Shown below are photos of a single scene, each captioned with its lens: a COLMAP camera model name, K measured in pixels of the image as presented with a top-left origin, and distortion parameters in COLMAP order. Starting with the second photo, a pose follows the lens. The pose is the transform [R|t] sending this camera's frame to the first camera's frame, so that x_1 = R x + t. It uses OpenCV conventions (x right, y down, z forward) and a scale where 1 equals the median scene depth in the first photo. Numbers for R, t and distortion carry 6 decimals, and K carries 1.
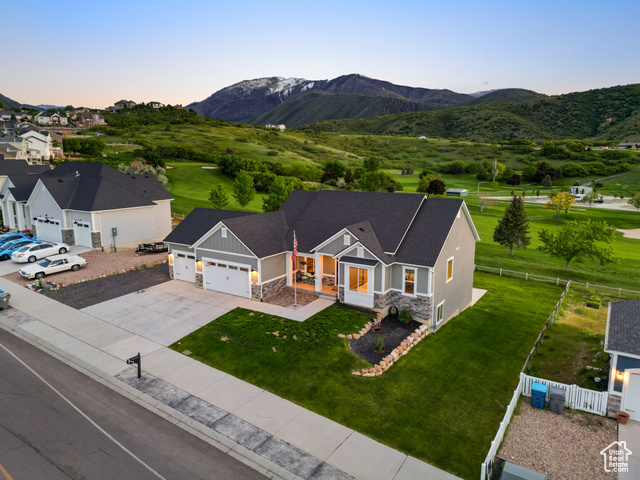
lens RADIAL K [[443.0, 0, 320.2], [0, 443.0, 241.3], [0, 0, 1]] dist [0.082580, -0.070820]
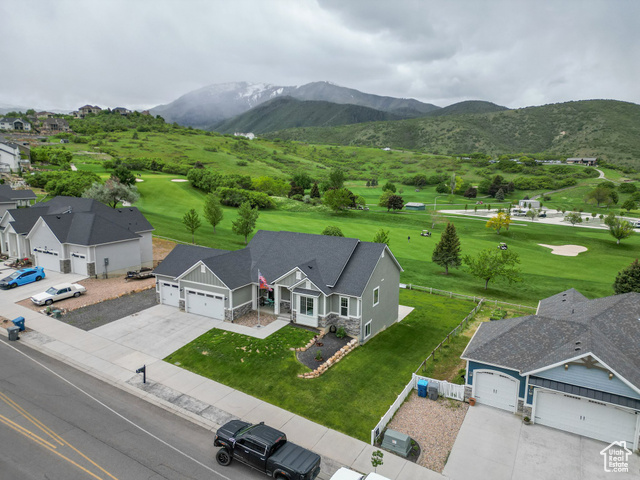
lens RADIAL K [[443.0, 0, 320.2], [0, 443.0, 241.3], [0, 0, 1]] dist [0.082580, -0.070820]
pose [[0.997646, 0.001640, 0.068559, 0.032998], [-0.000829, 0.999929, -0.011859, -0.085935], [-0.068574, 0.011774, 0.997577, -0.313290]]
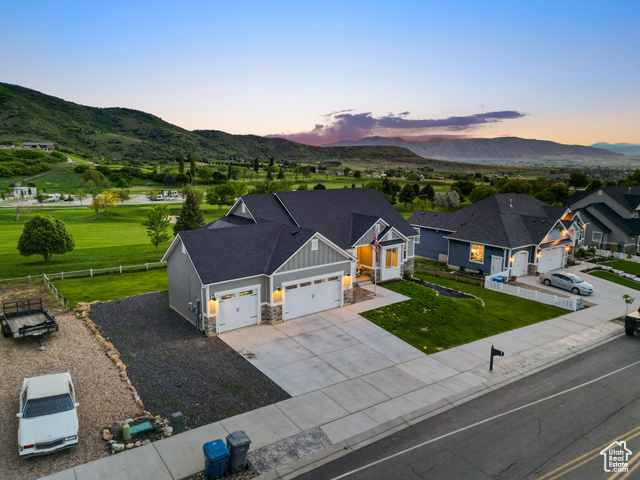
lens RADIAL K [[443.0, 0, 320.2], [0, 443.0, 241.3], [0, 0, 1]] dist [0.082580, -0.070820]
pose [[0.342015, -0.175084, 0.923239, -1.047003], [0.173292, 0.977390, 0.121157, -0.133913], [-0.923578, 0.118552, 0.364623, 0.684293]]
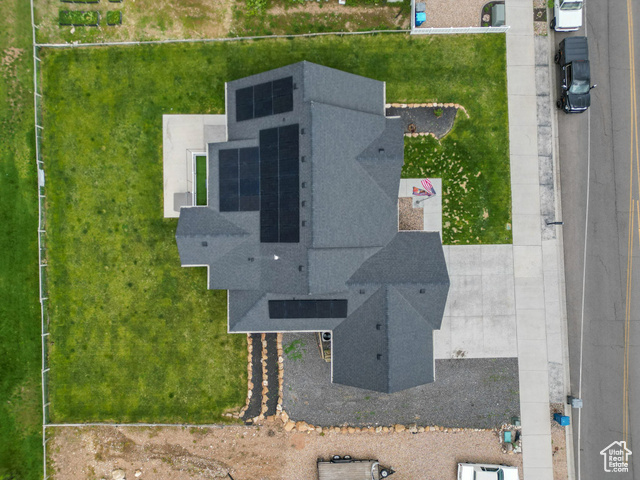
lens RADIAL K [[443.0, 0, 320.2], [0, 443.0, 241.3], [0, 0, 1]] dist [0.082580, -0.070820]
pose [[-0.556541, -0.830803, -0.005331, 0.008020], [0.147537, -0.105143, 0.983452, -1.019555], [-0.817615, 0.546545, 0.181091, 1.015007]]
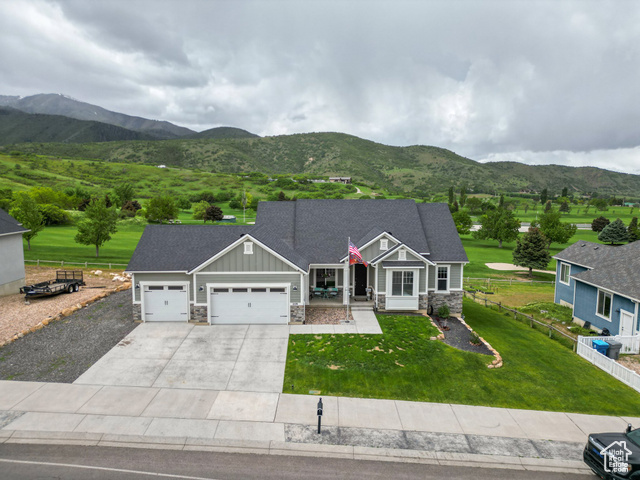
lens RADIAL K [[443.0, 0, 320.2], [0, 443.0, 241.3], [0, 0, 1]] dist [0.082580, -0.070820]
pose [[0.830901, -0.062569, 0.552892, -0.569179], [0.100080, 0.994258, -0.037886, 0.012142], [-0.547346, 0.086813, 0.832391, 0.254694]]
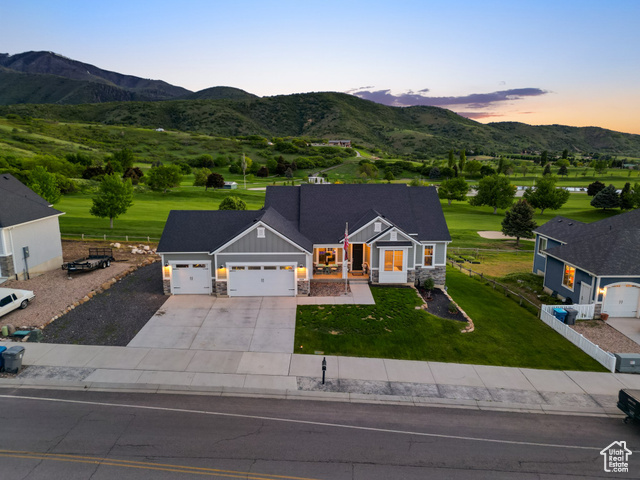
lens RADIAL K [[442.3, 0, 320.0], [0, 442.3, 240.0], [0, 0, 1]] dist [0.084573, -0.067557]
pose [[0.830097, -0.110604, 0.546539, -0.646310], [0.104072, 0.993639, 0.043018, -0.032280], [-0.547821, 0.021170, 0.836328, 0.140834]]
